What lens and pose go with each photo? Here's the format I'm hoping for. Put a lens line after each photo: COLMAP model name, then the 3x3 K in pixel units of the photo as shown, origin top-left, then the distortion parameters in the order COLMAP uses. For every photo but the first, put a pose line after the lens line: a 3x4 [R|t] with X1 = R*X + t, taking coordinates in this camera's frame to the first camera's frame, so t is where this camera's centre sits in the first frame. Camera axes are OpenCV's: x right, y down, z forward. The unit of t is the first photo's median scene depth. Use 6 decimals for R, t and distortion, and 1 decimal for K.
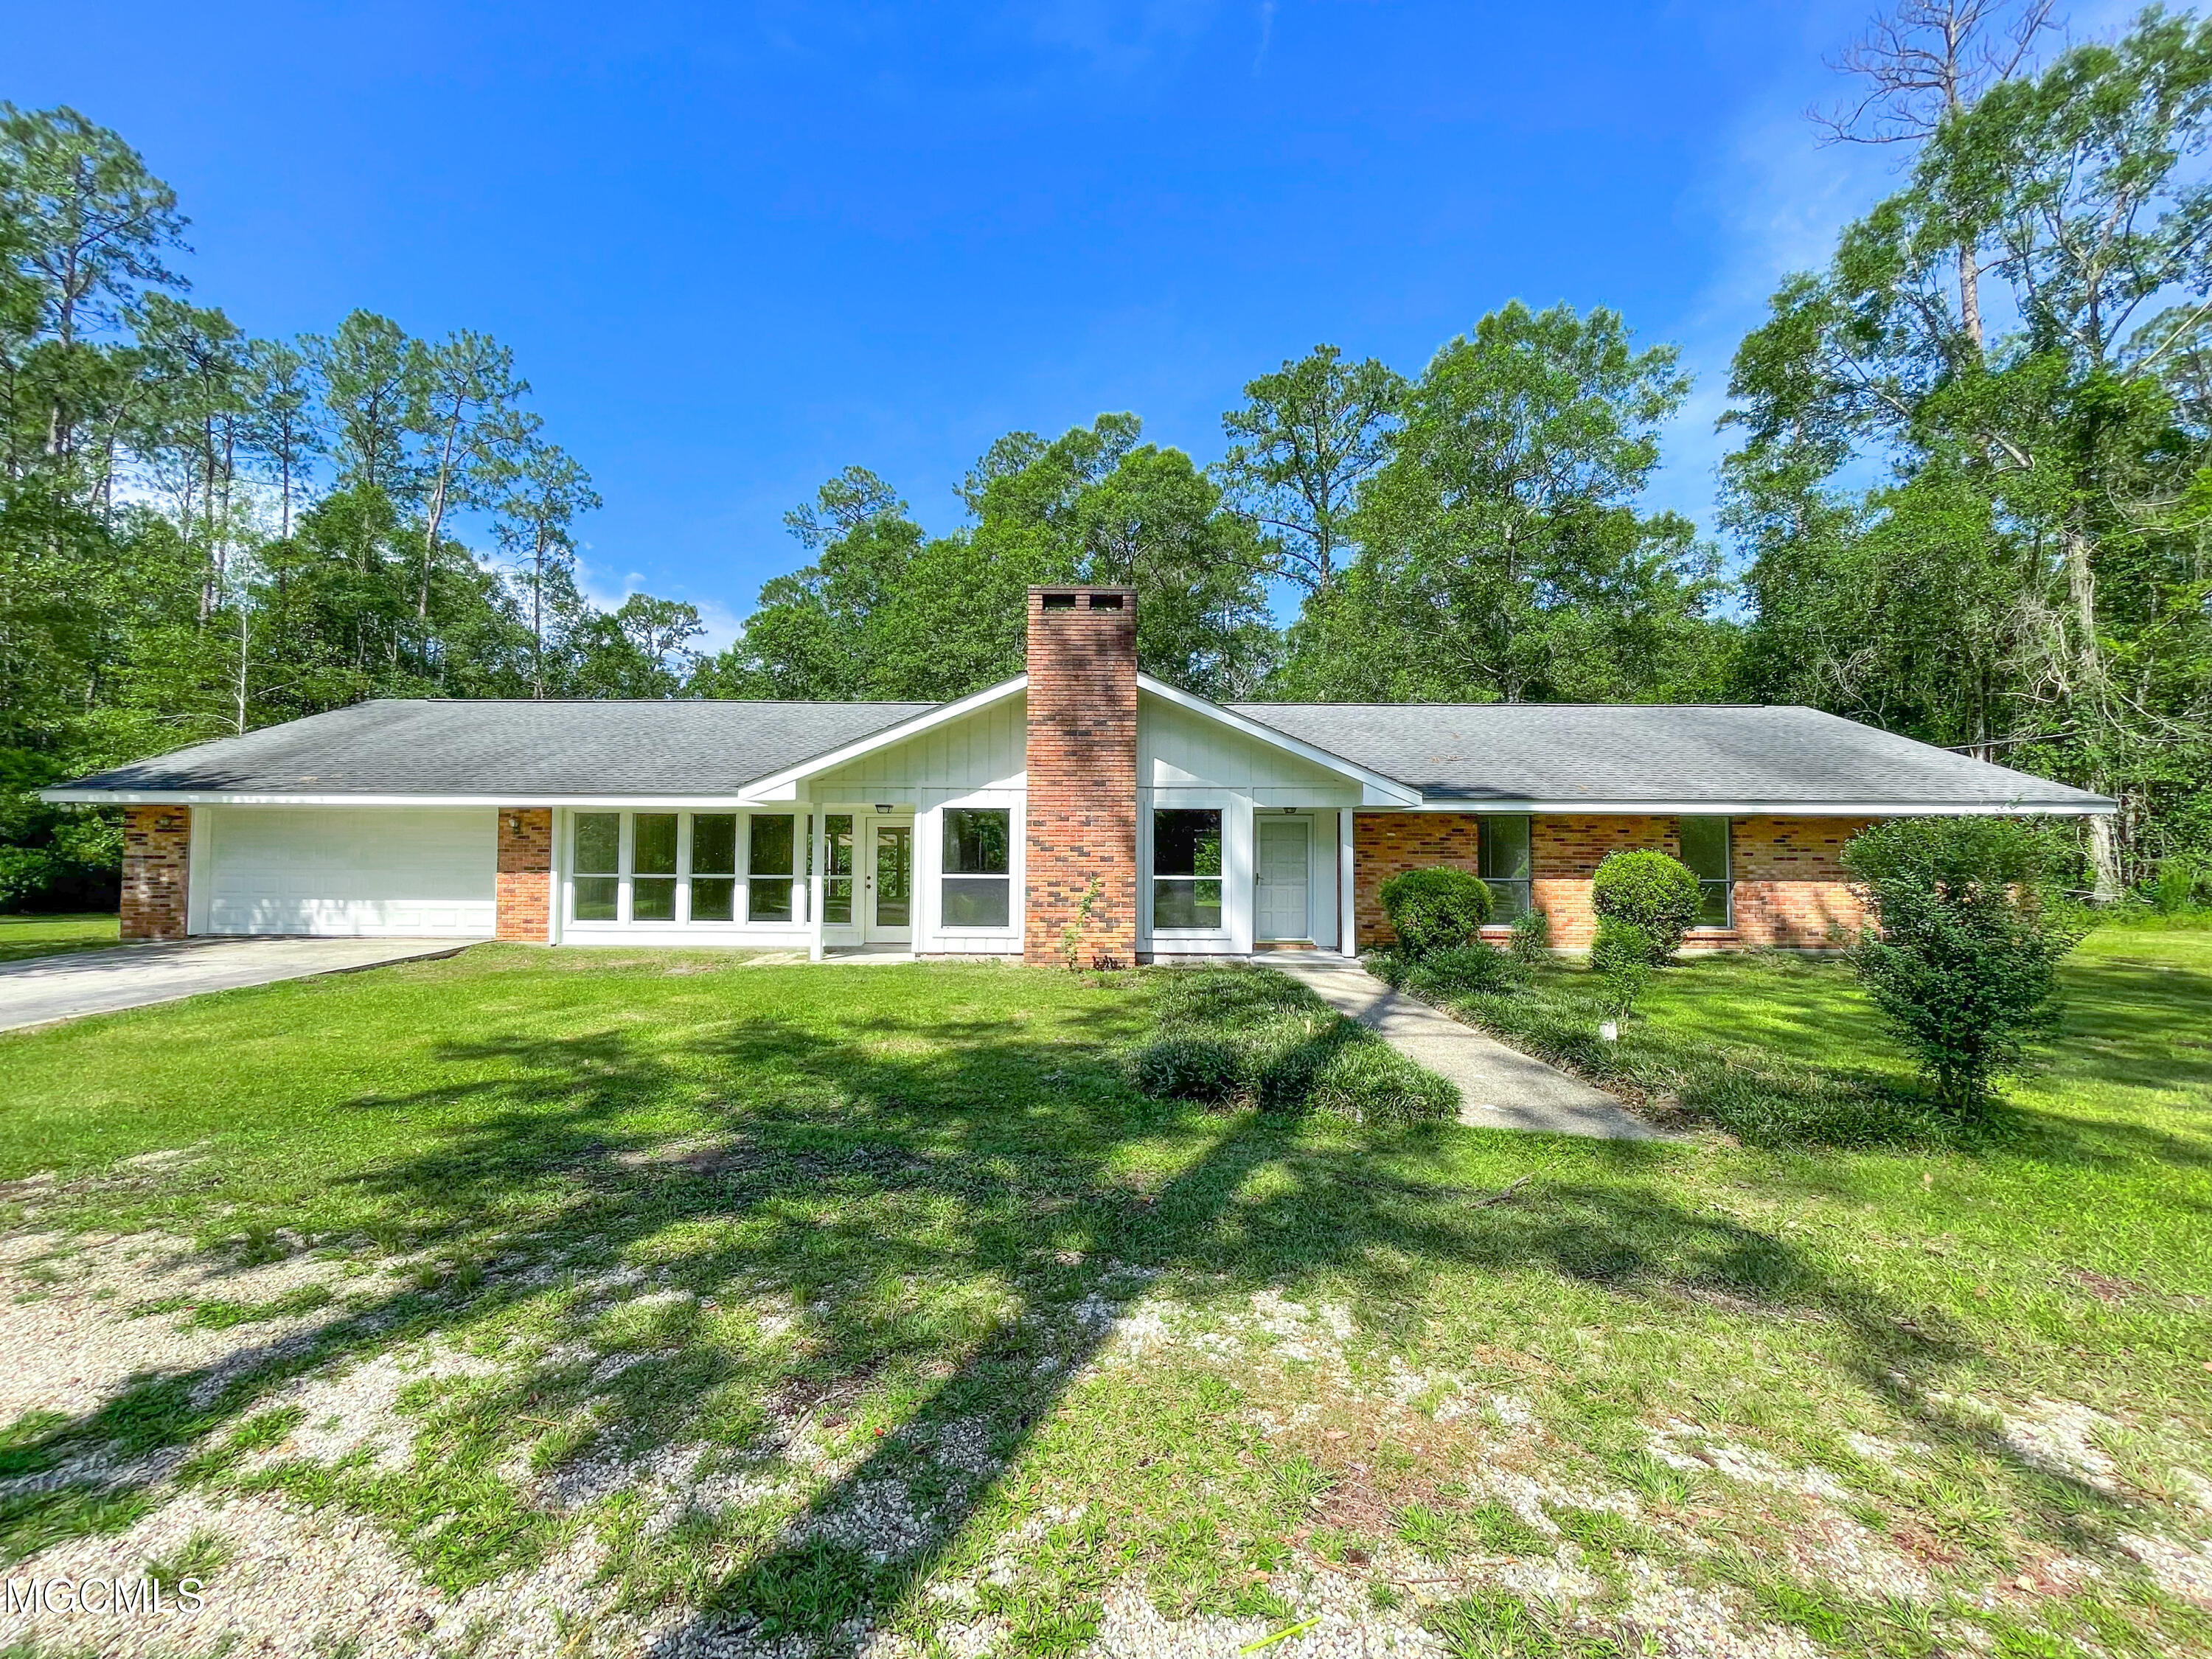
lens RADIAL K [[887.7, 0, 1108.5], [0, 887.7, 831.2], [0, 0, 1]] dist [0.000345, 0.000126]
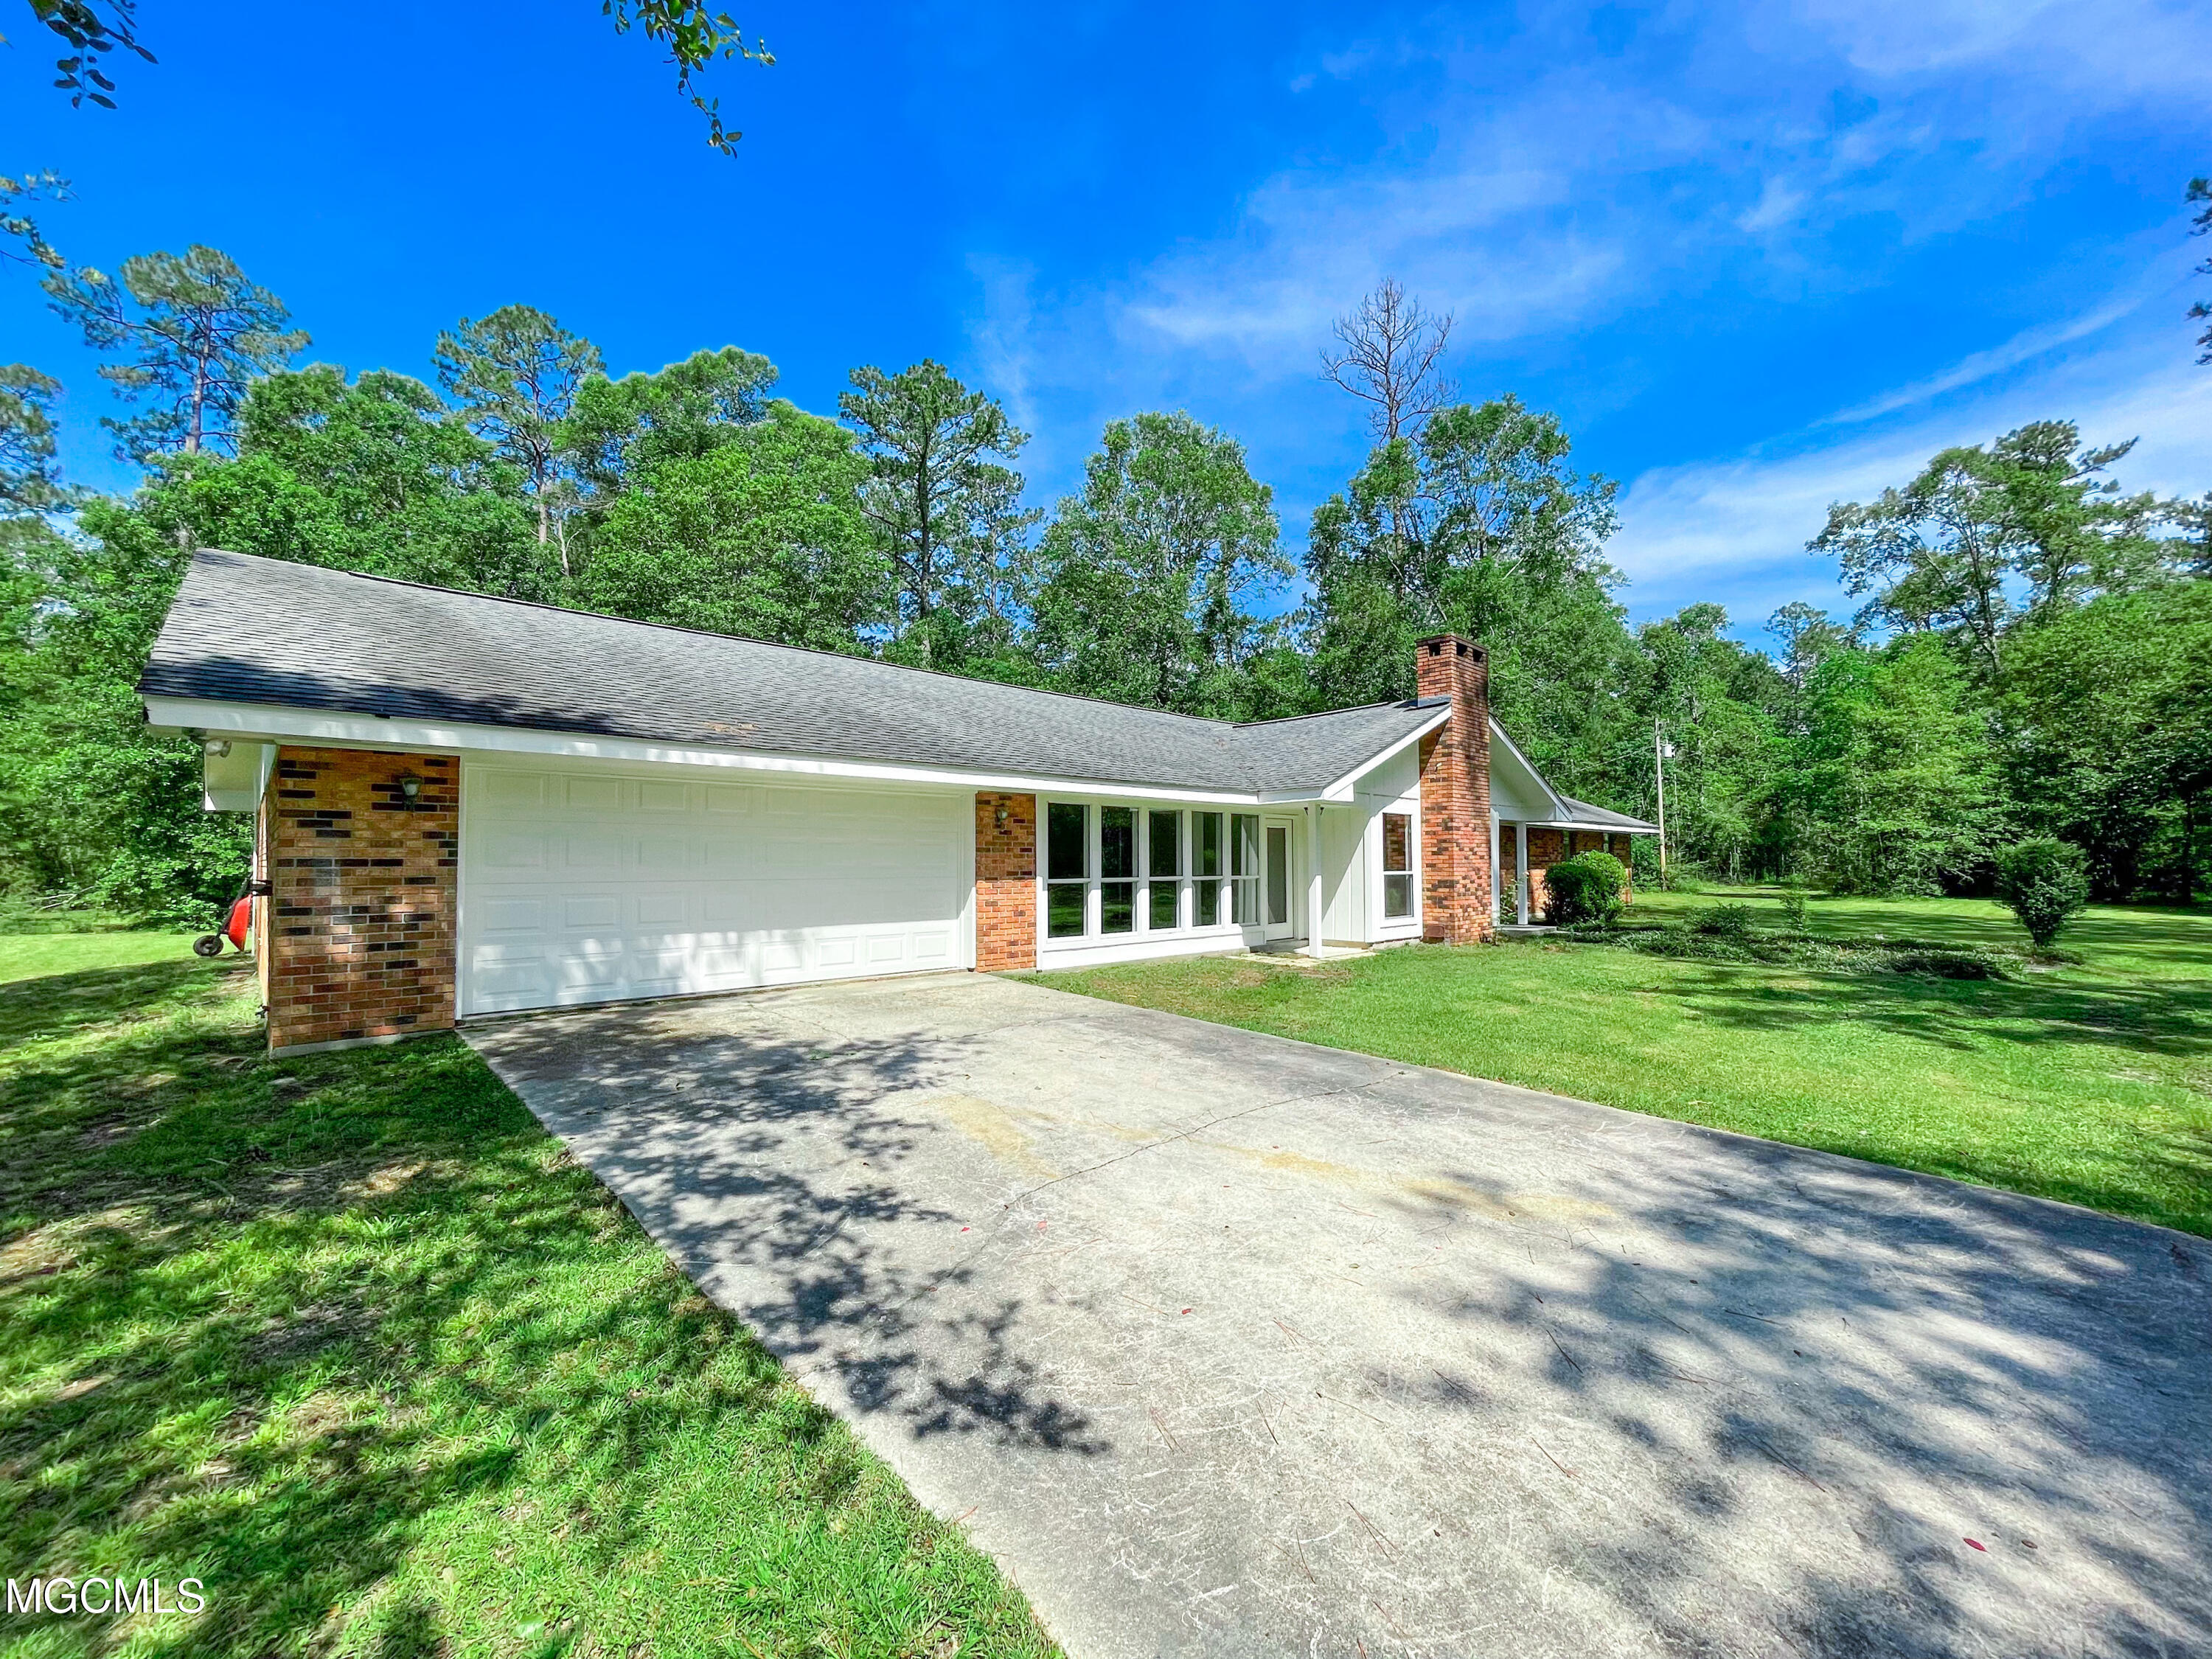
lens RADIAL K [[887.7, 0, 1108.7], [0, 887.7, 837.5], [0, 0, 1]] dist [0.000345, 0.000126]
pose [[0.708880, 0.011156, 0.705241, -1.127380], [-0.007863, 0.999938, -0.007914, 0.016635], [-0.705286, 0.000065, 0.708923, 0.401788]]
